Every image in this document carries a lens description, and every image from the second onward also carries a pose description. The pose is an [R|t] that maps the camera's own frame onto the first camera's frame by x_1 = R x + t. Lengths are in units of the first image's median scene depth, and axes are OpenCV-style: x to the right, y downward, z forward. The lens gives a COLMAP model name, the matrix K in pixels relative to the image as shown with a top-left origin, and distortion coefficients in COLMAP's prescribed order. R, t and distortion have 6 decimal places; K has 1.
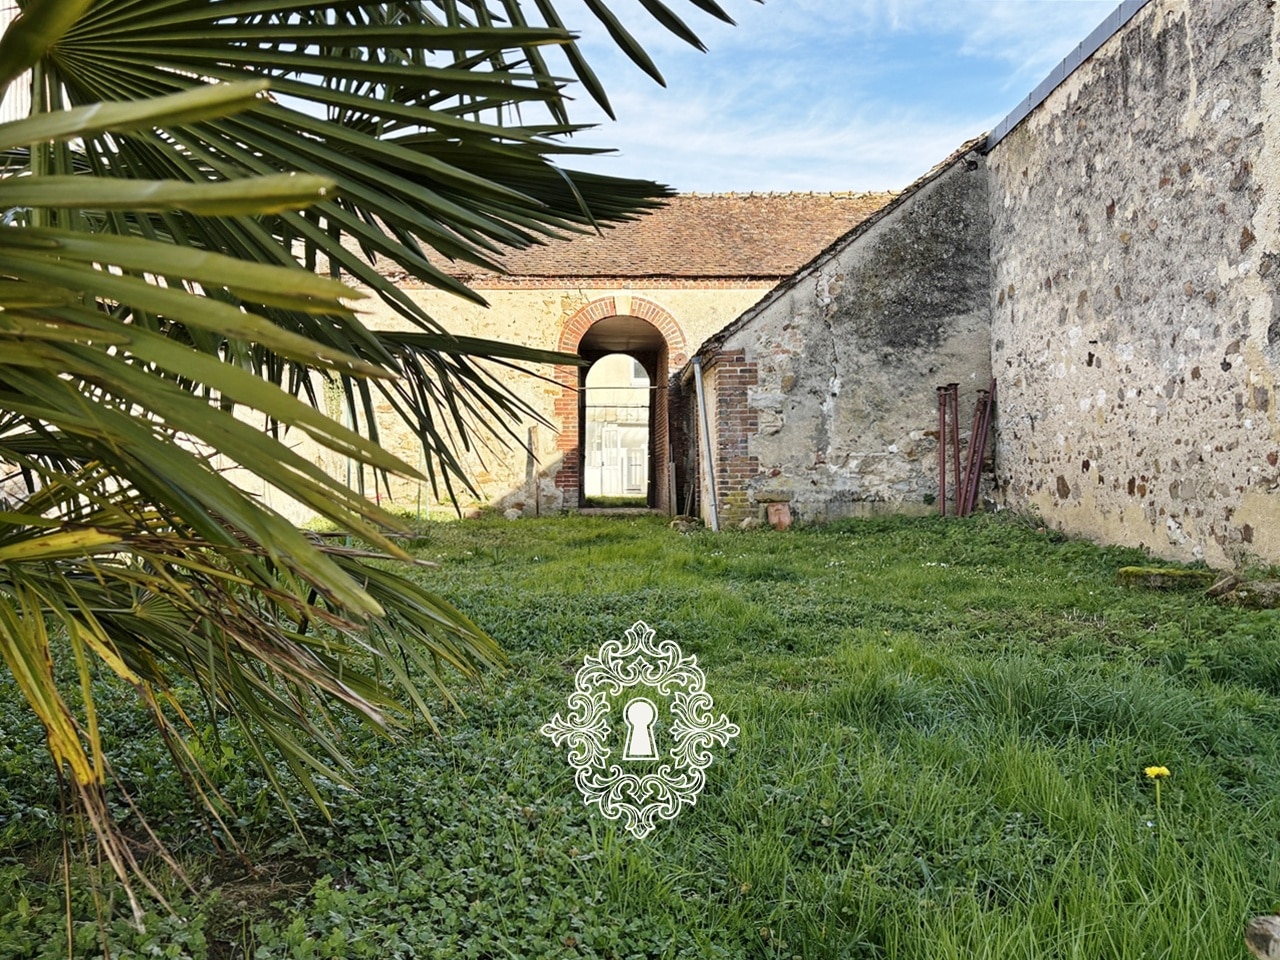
lens RADIAL K [[1087.4, 0, 635.9], [0, 1087.4, 476.0], [0, 0, 1]] dist [0.004401, 0.000544]
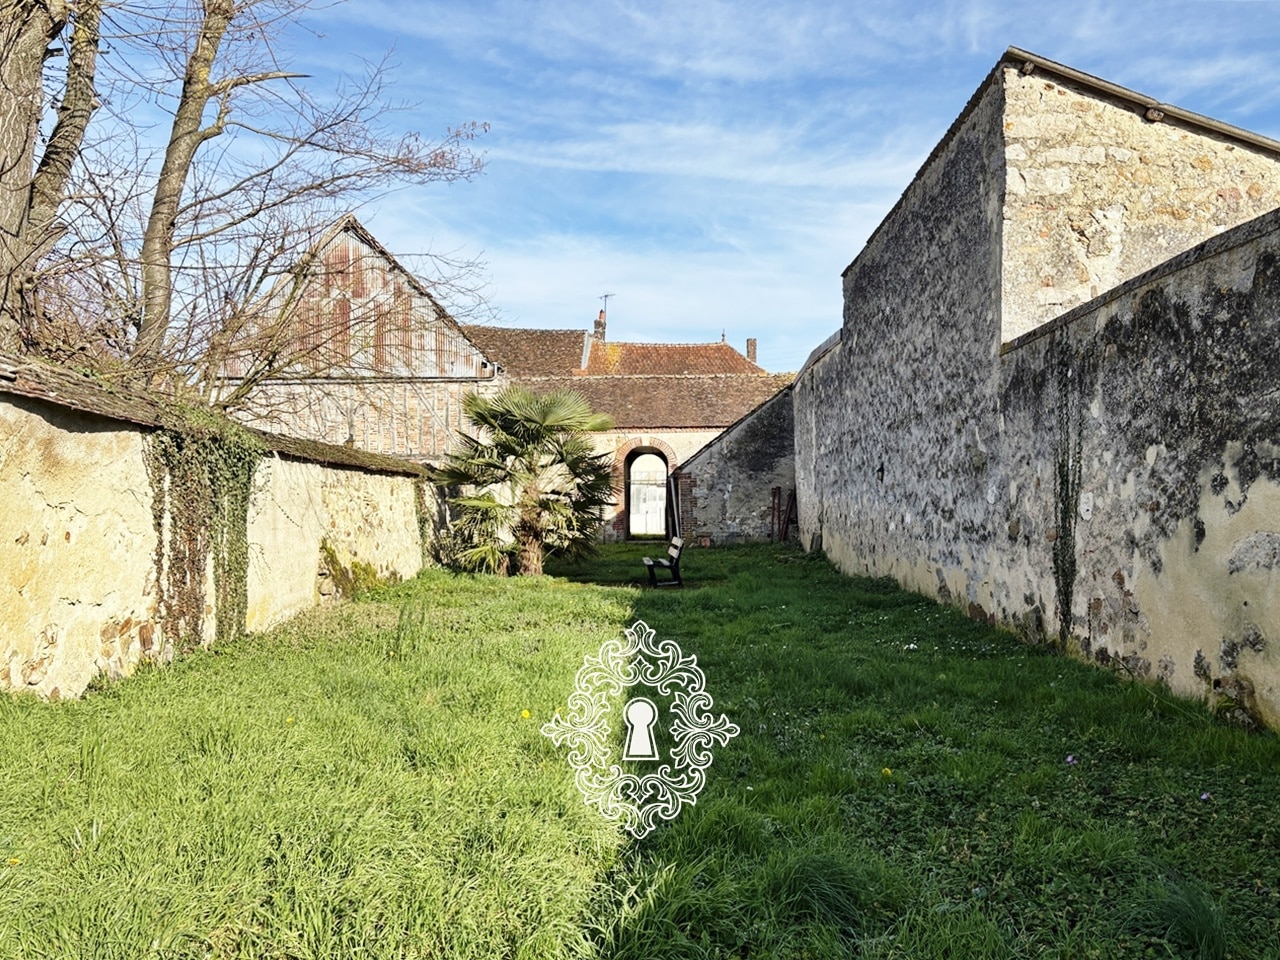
lens RADIAL K [[1087.4, 0, 640.5], [0, 1087.4, 488.0], [0, 0, 1]] dist [0.004401, 0.000544]
pose [[0.998247, -0.003497, -0.059077, 0.129840], [0.002167, 0.999743, -0.022573, -0.029005], [0.059141, 0.022405, 0.997998, -1.371692]]
